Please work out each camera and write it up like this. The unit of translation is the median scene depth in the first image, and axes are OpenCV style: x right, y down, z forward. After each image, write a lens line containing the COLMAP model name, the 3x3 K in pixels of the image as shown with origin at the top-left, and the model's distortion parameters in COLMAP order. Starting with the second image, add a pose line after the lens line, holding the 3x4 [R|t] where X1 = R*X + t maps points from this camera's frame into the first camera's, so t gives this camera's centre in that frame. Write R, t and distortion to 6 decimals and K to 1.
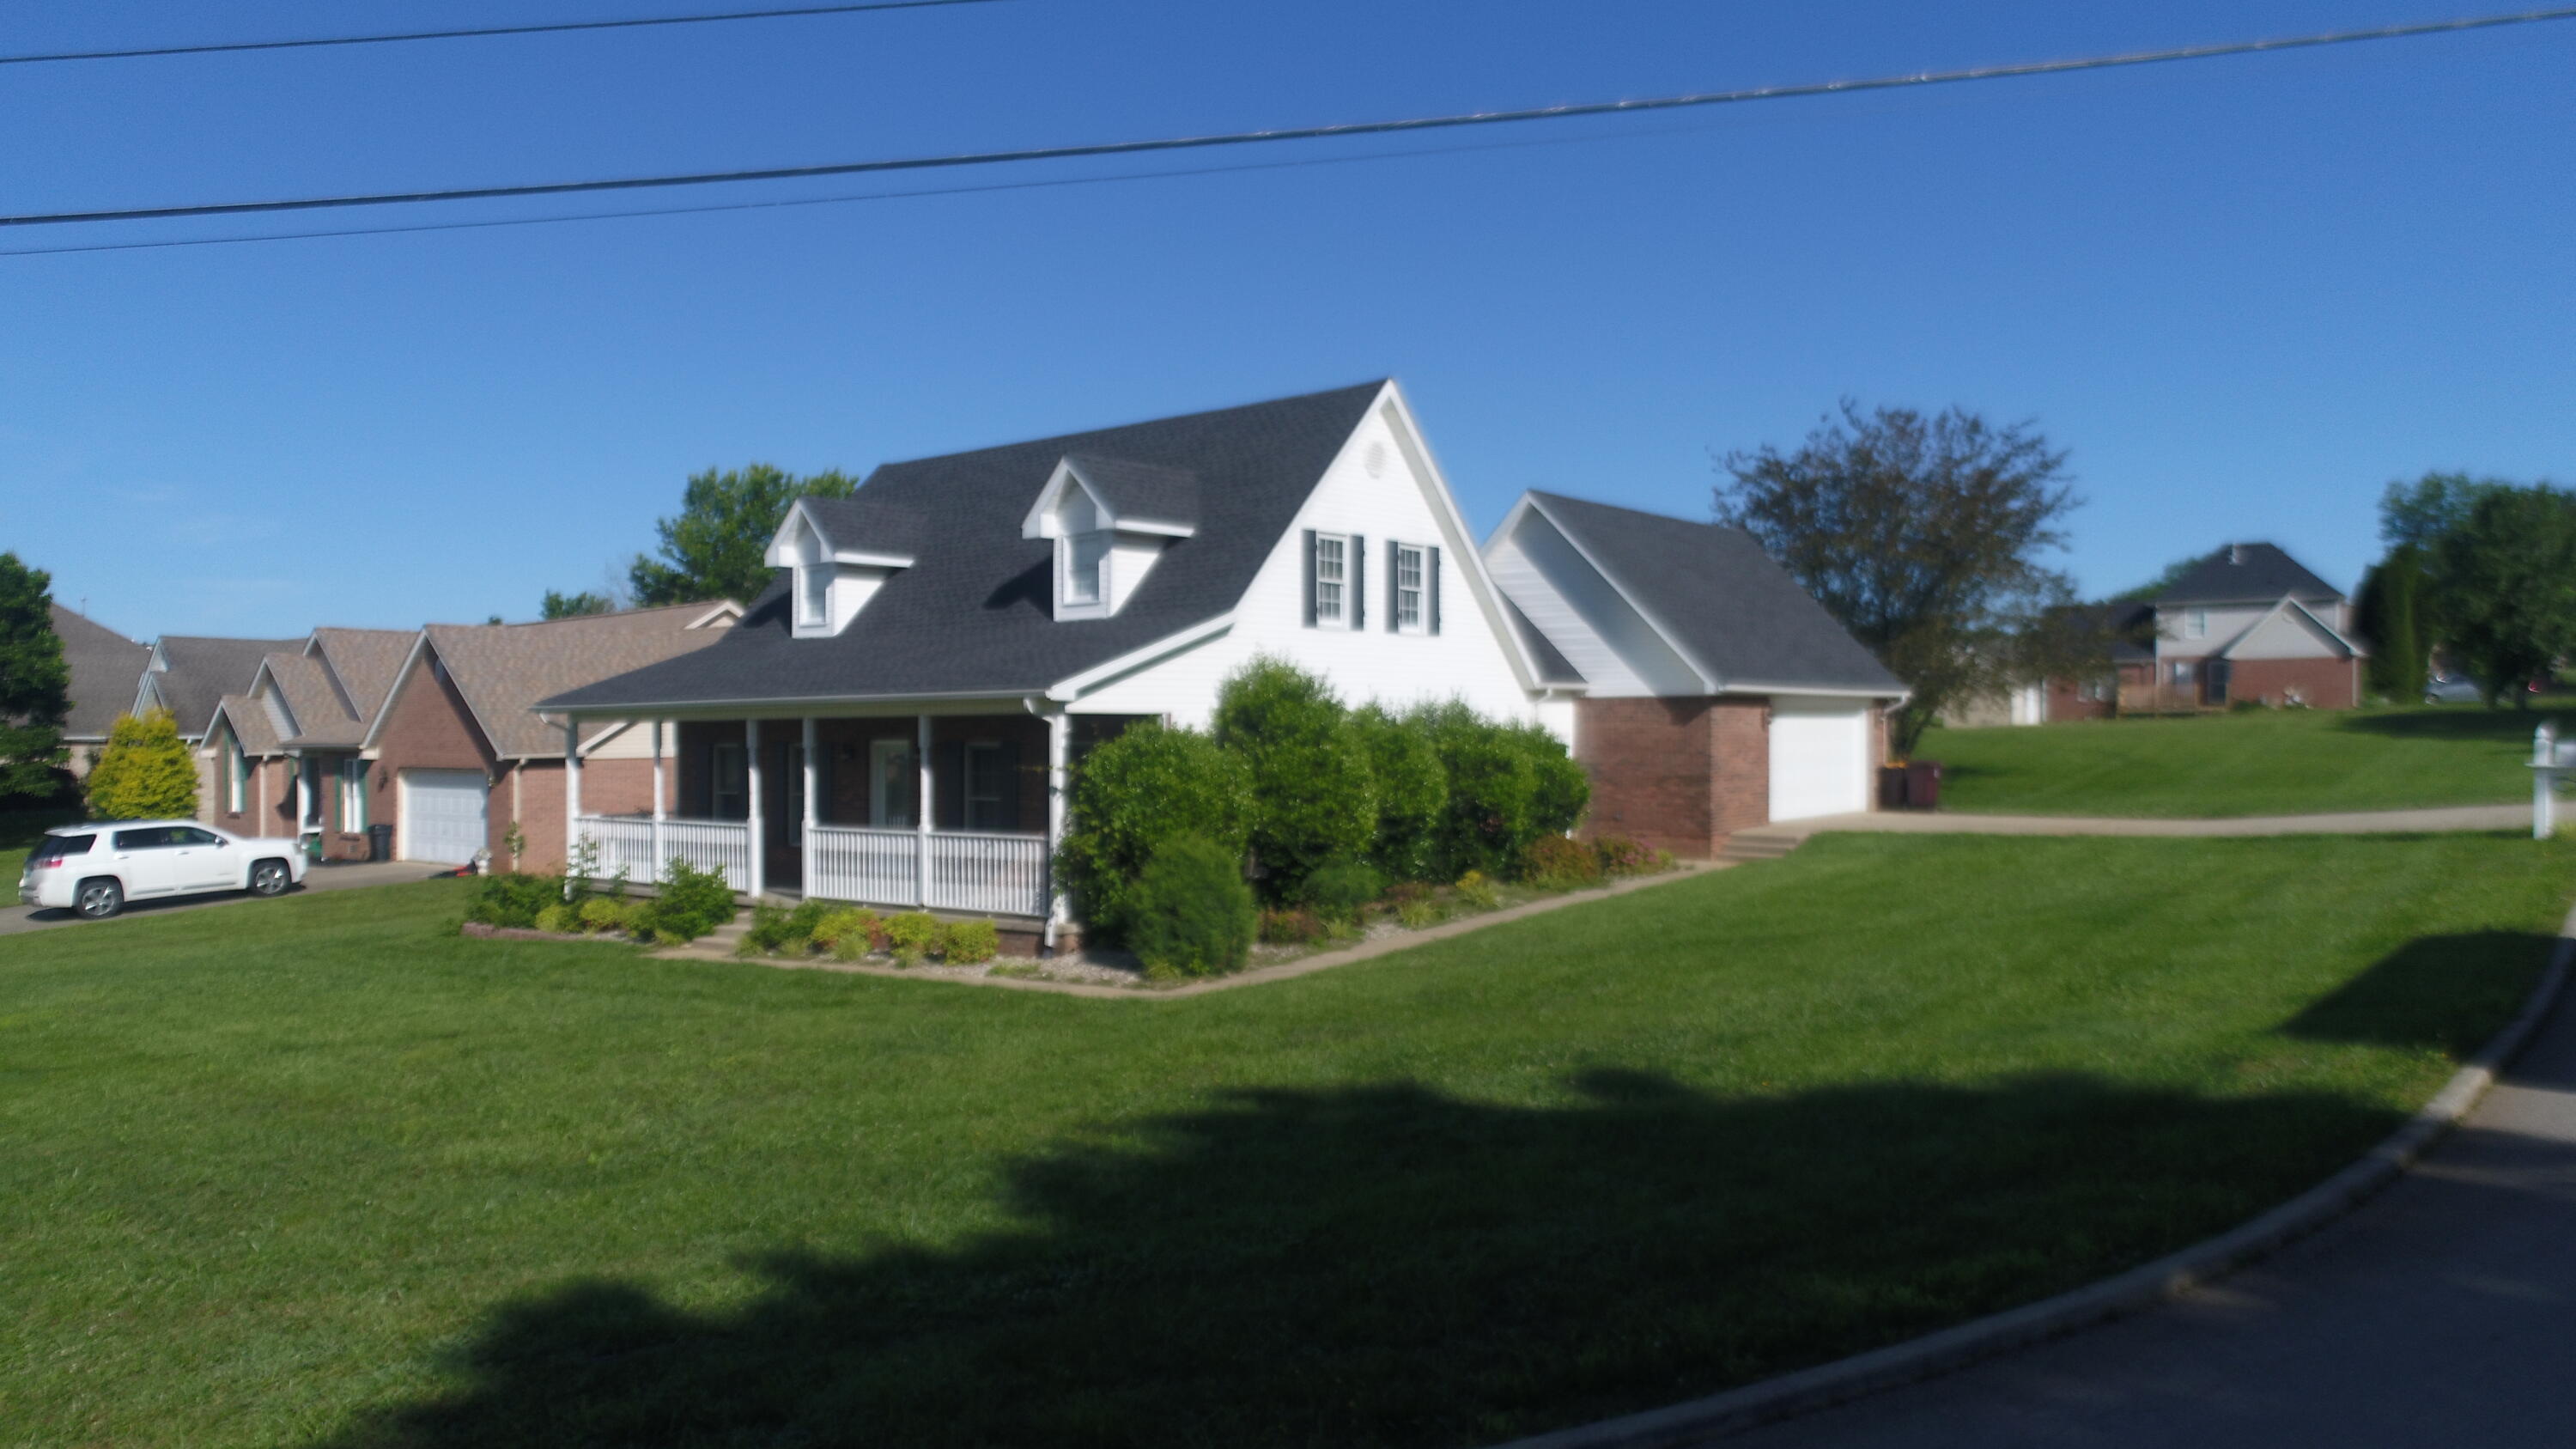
lens RADIAL K [[1703.2, 0, 1275.6], [0, 1703.2, 721.8], [0, 0, 1]] dist [-0.002883, 0.000615]
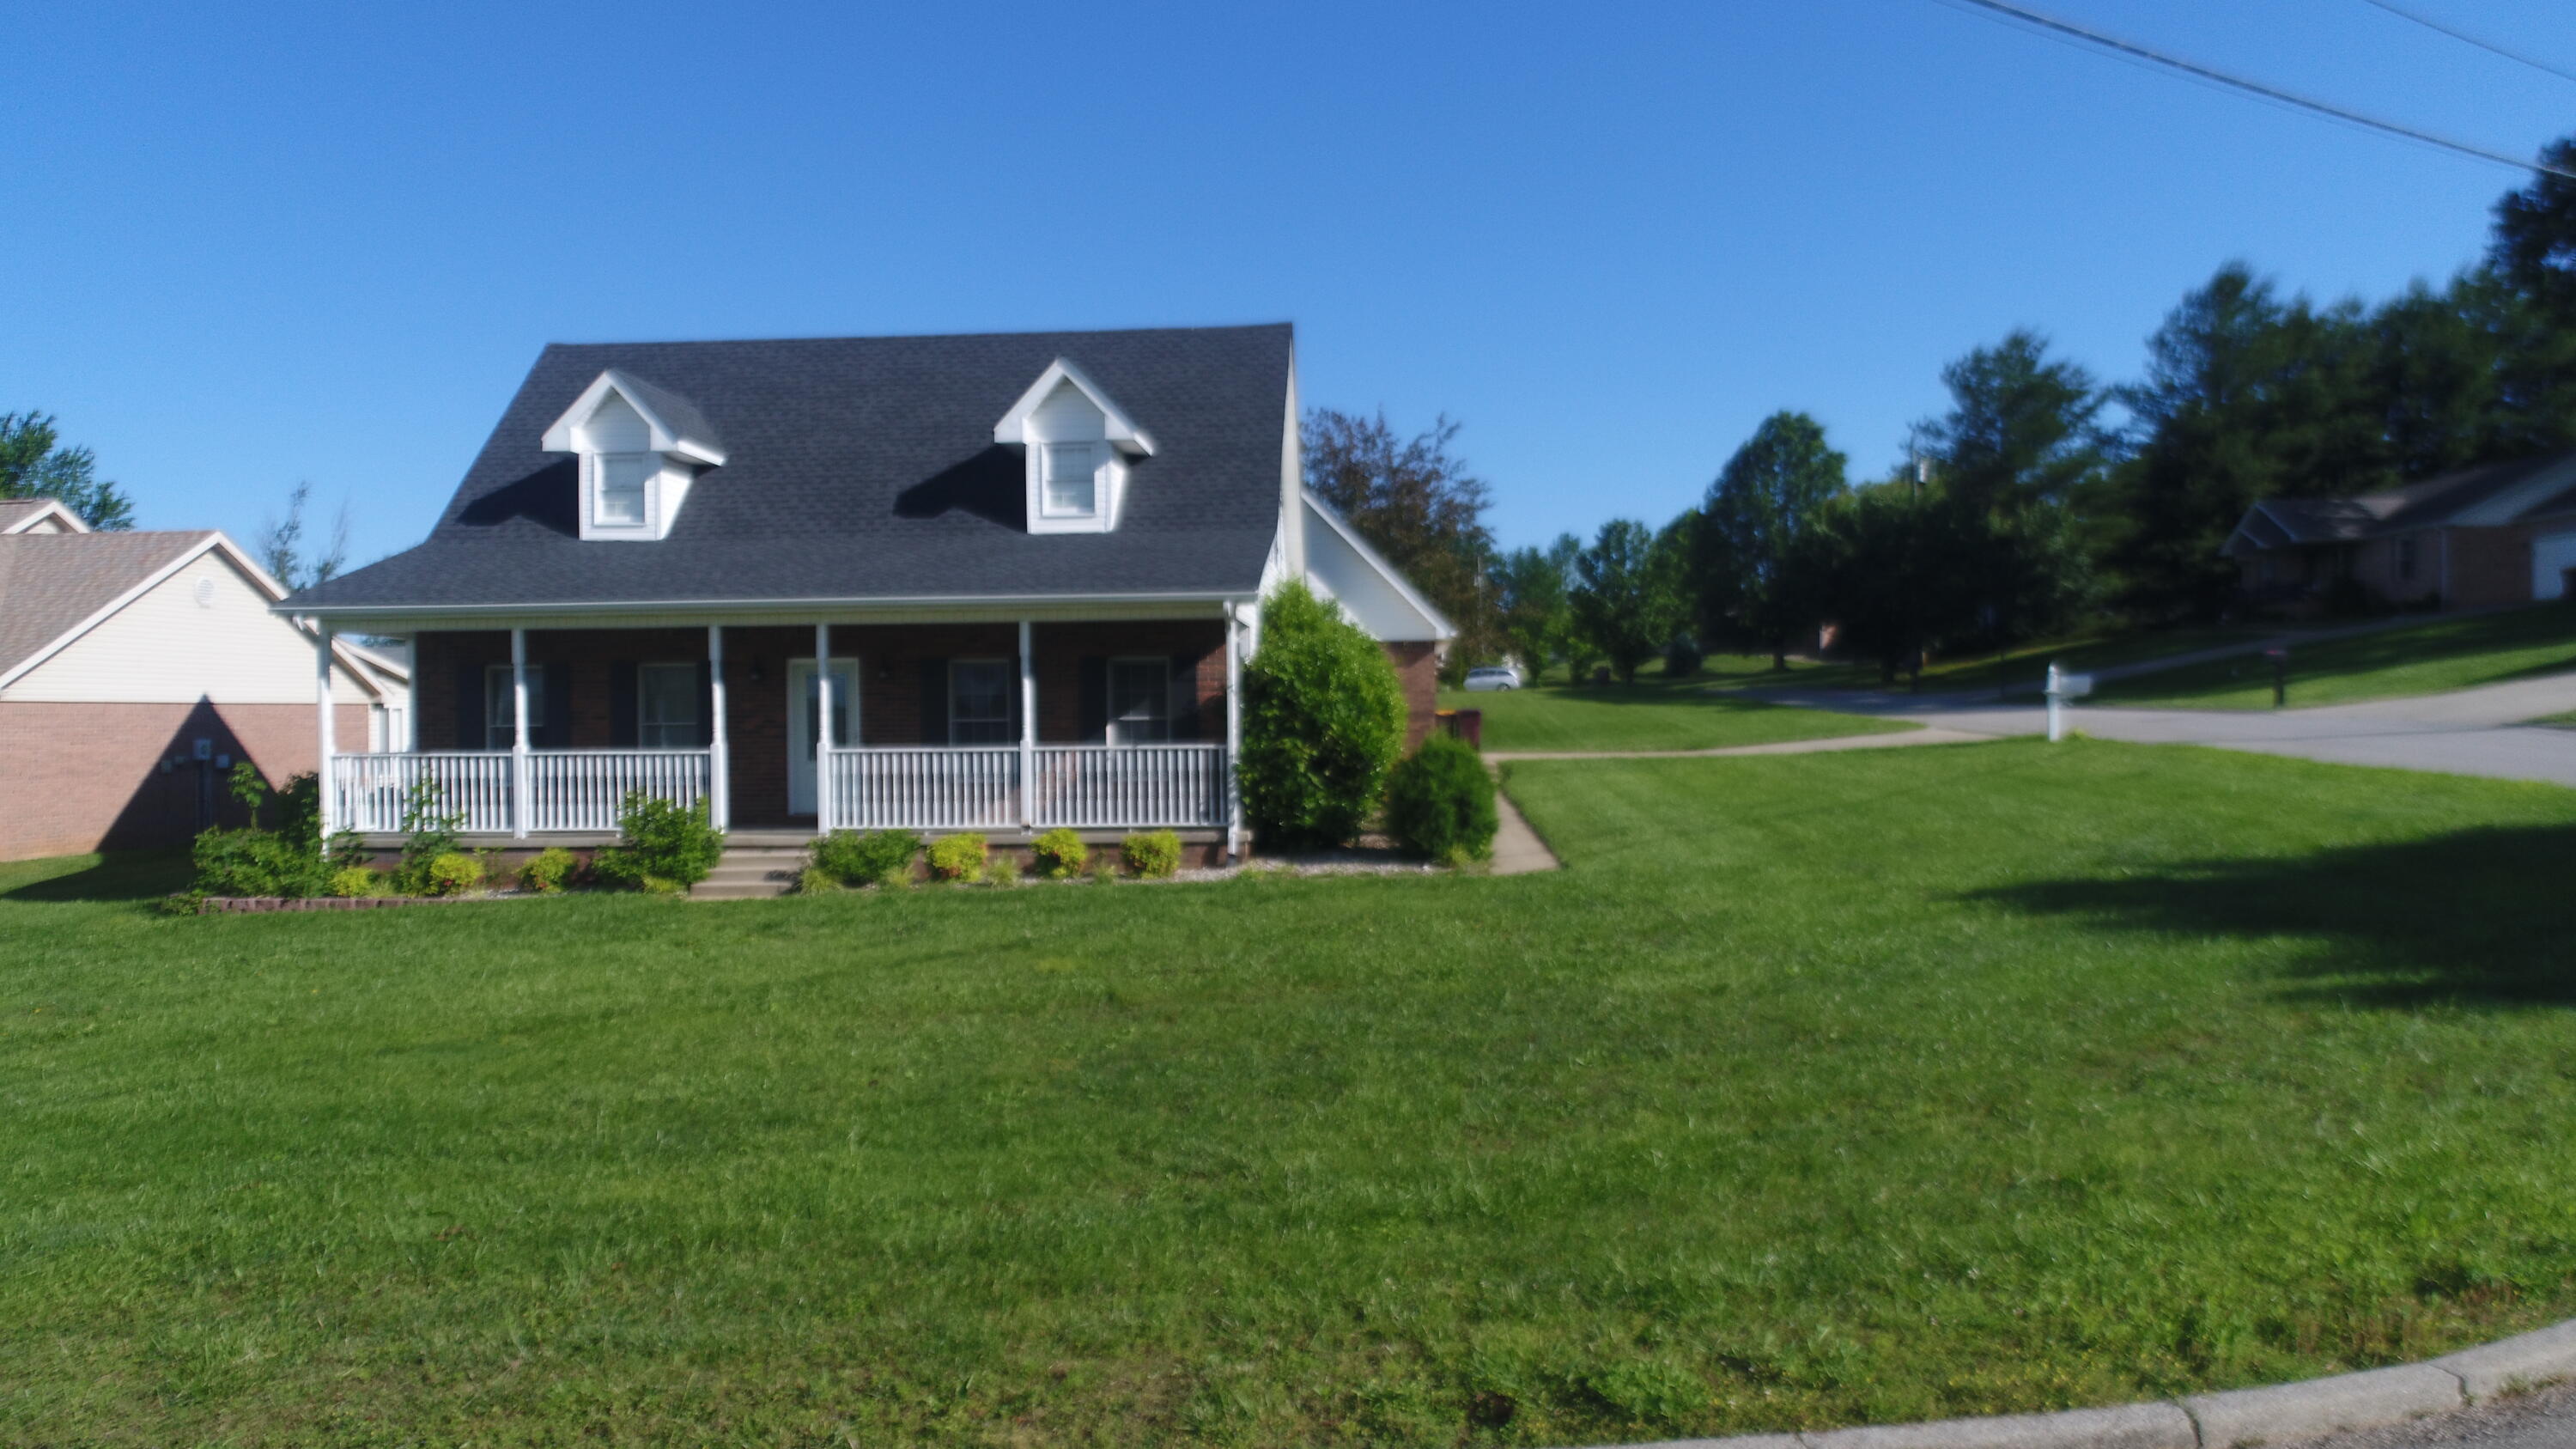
lens RADIAL K [[1703.2, 0, 1271.1], [0, 1703.2, 740.9], [0, 0, 1]] dist [-0.002883, 0.000615]
pose [[0.818118, -0.004231, 0.575035, -0.534071], [-0.001347, 0.999956, 0.009274, 0.044507], [-0.575049, -0.008361, 0.818076, 0.140126]]
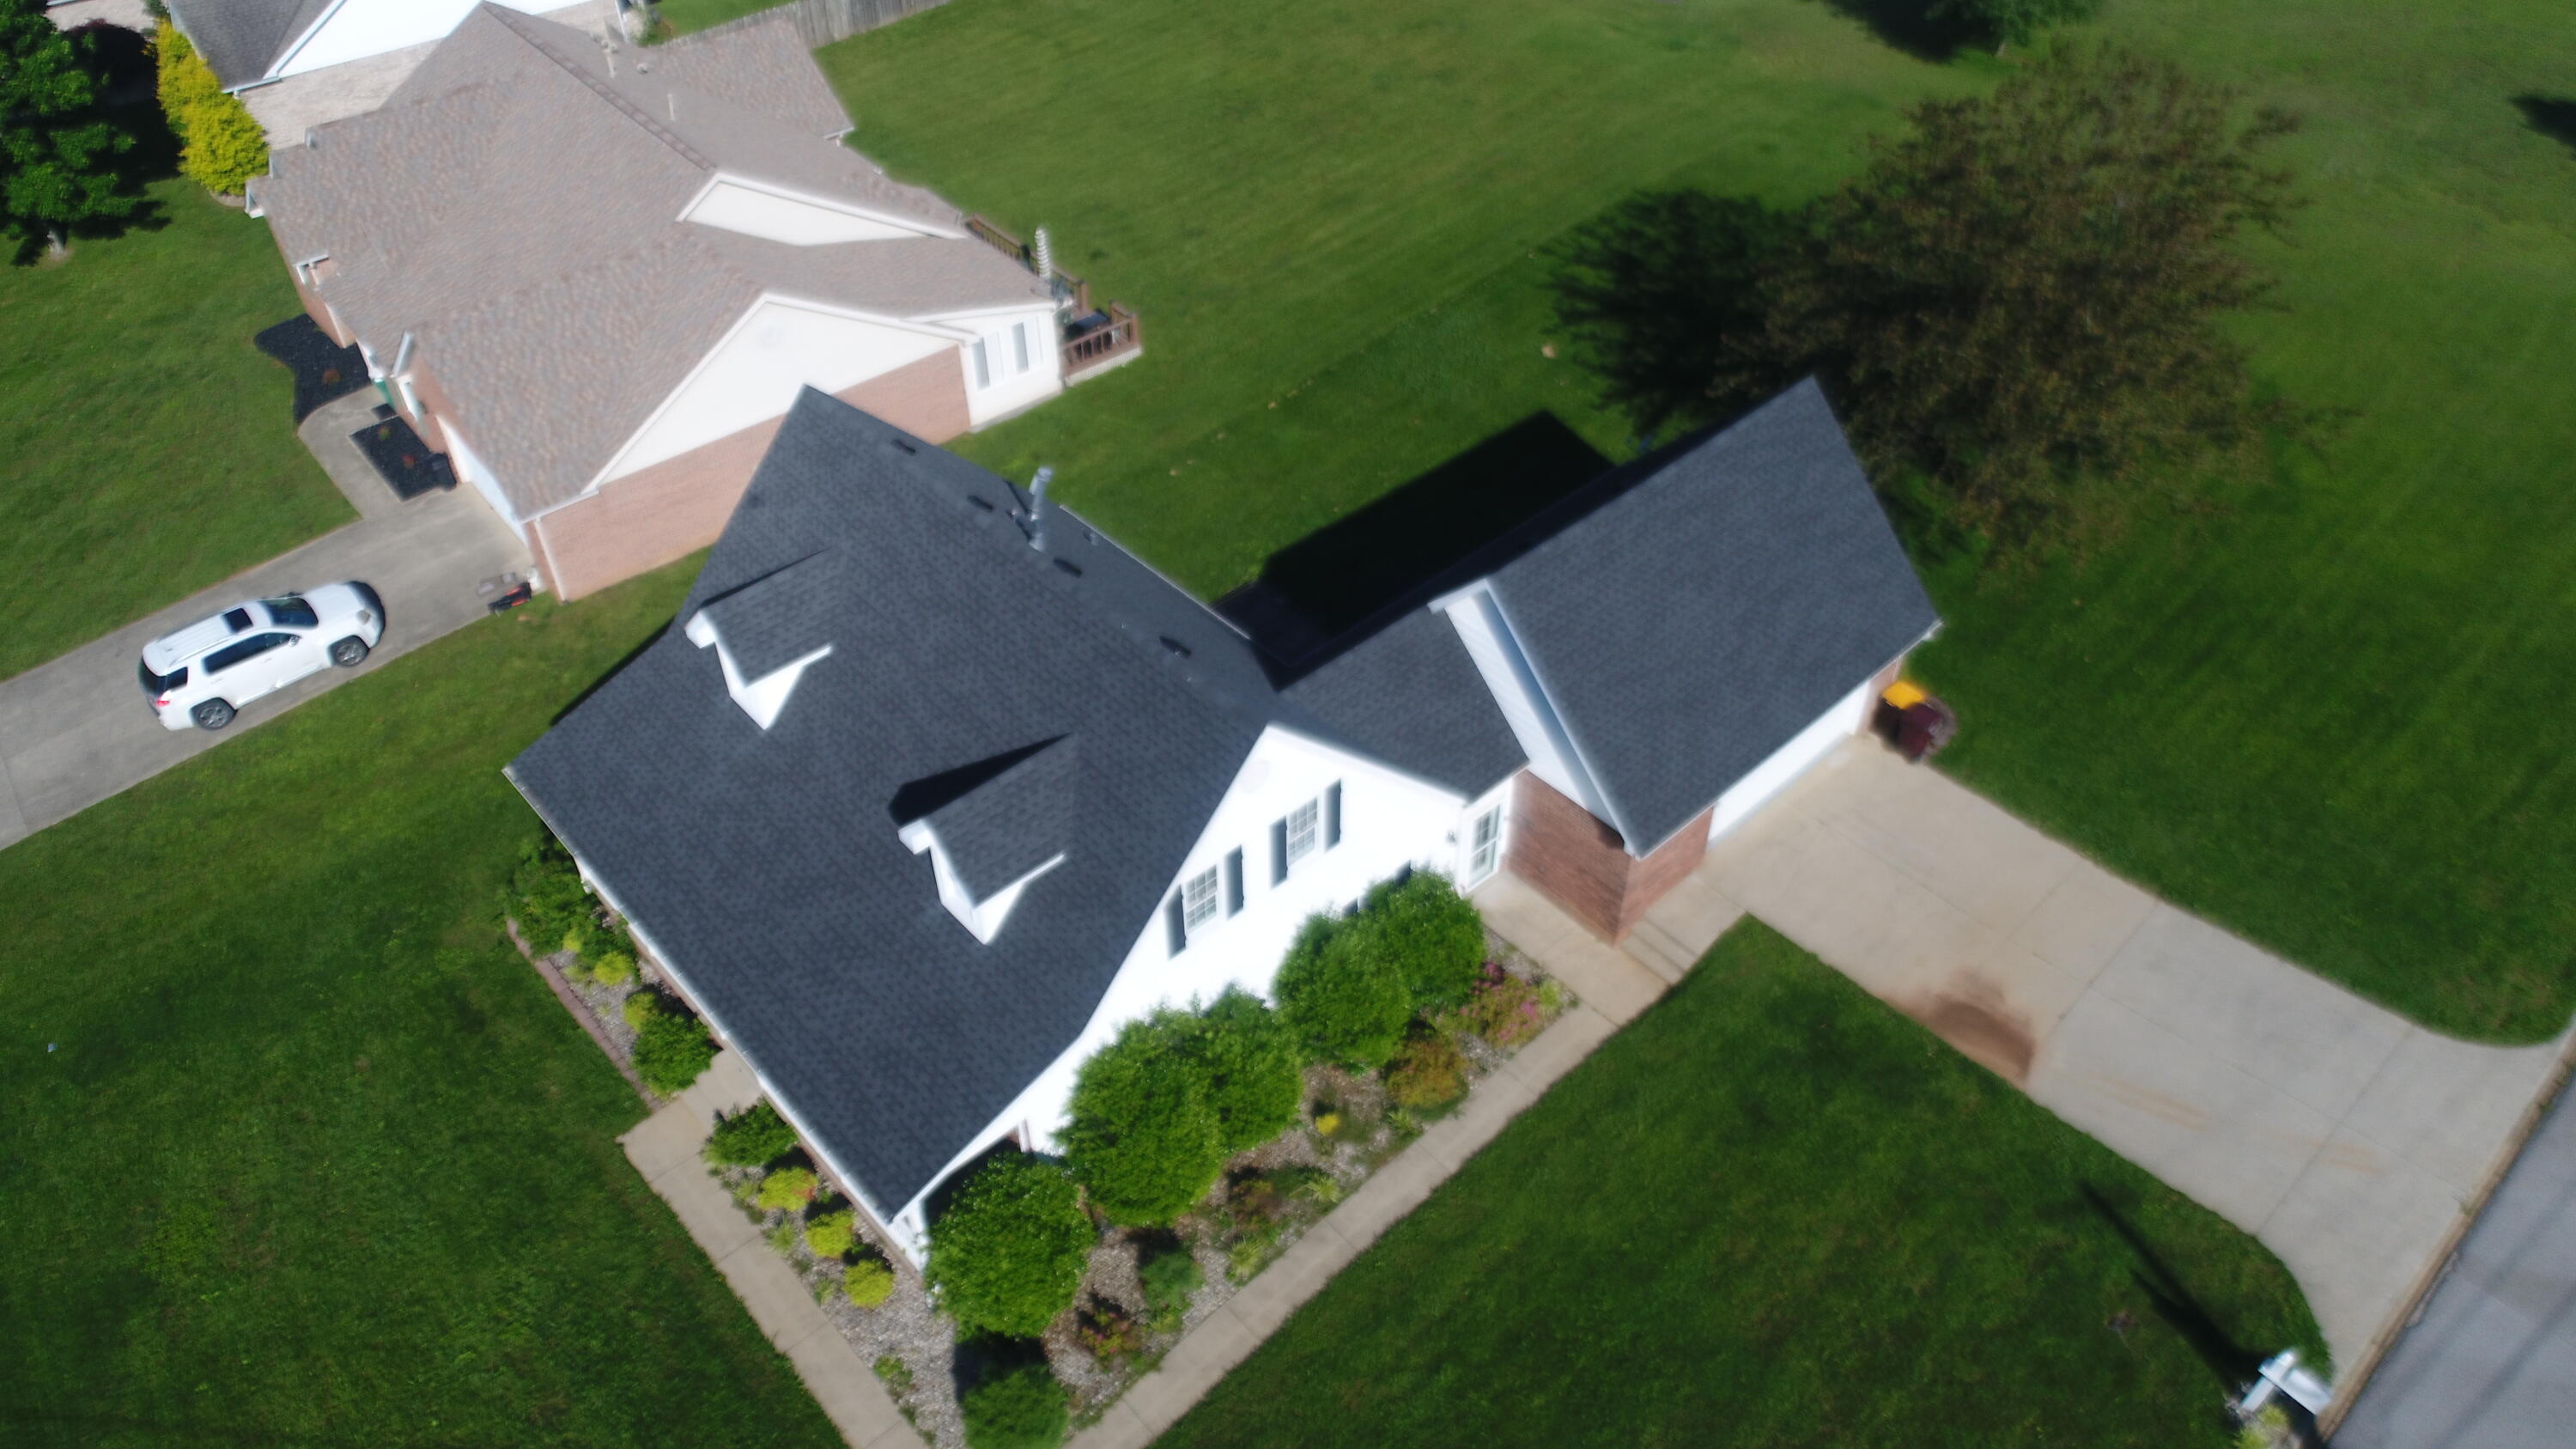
lens RADIAL K [[1703.2, 0, 1267.9], [0, 1703.2, 721.5], [0, 0, 1]] dist [-0.002883, 0.000615]
pose [[0.988802, 0.099803, -0.110949, 0.161808], [0.002379, 0.732830, 0.680407, -0.801016], [0.149214, -0.673052, 0.724387, 0.329968]]
